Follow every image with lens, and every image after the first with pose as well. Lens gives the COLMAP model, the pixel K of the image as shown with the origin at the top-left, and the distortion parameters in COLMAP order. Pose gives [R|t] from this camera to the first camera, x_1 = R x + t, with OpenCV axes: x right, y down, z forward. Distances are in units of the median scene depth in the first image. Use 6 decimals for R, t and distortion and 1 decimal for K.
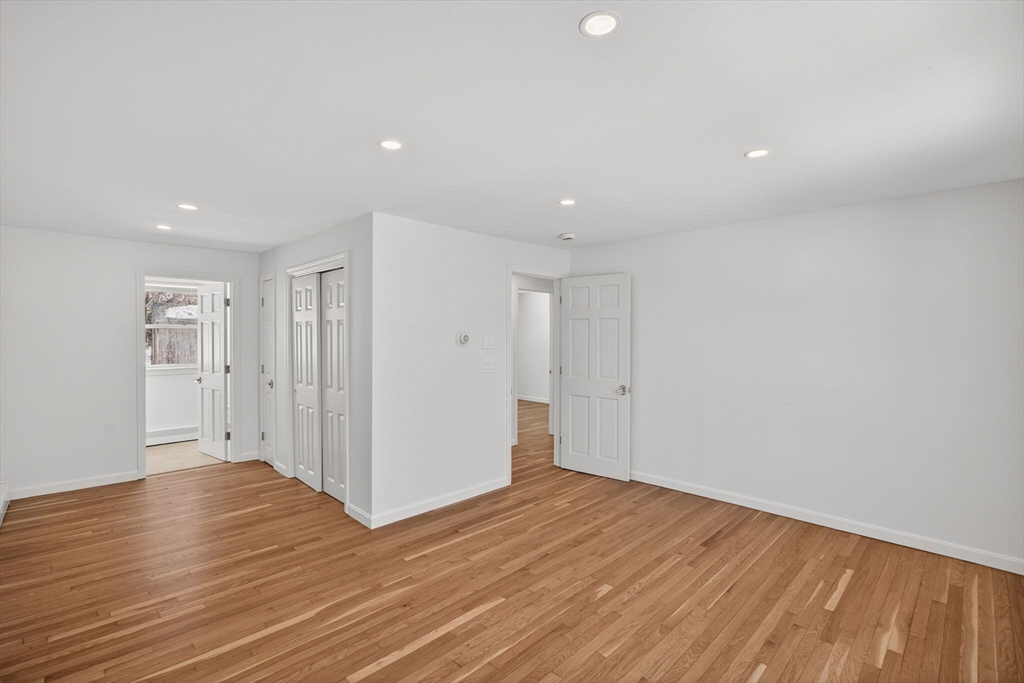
lens RADIAL K [[463.1, 0, 512.0], [0, 463.1, 341.5], [0, 0, 1]] dist [-0.001773, -0.000158]
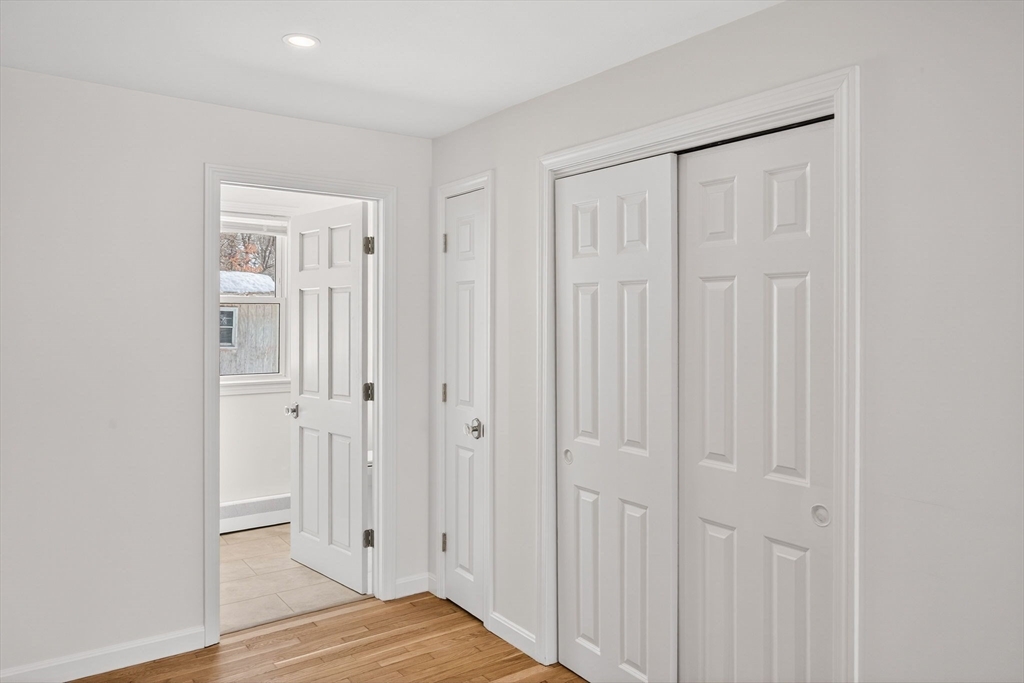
lens RADIAL K [[714.8, 0, 513.3], [0, 714.8, 310.9], [0, 0, 1]] dist [0.004956, 0.001205]
pose [[0.988794, -0.005042, -0.149199, -0.368578], [0.003103, 0.999908, -0.013225, -0.009905], [0.149251, 0.012614, 0.988719, 0.324607]]
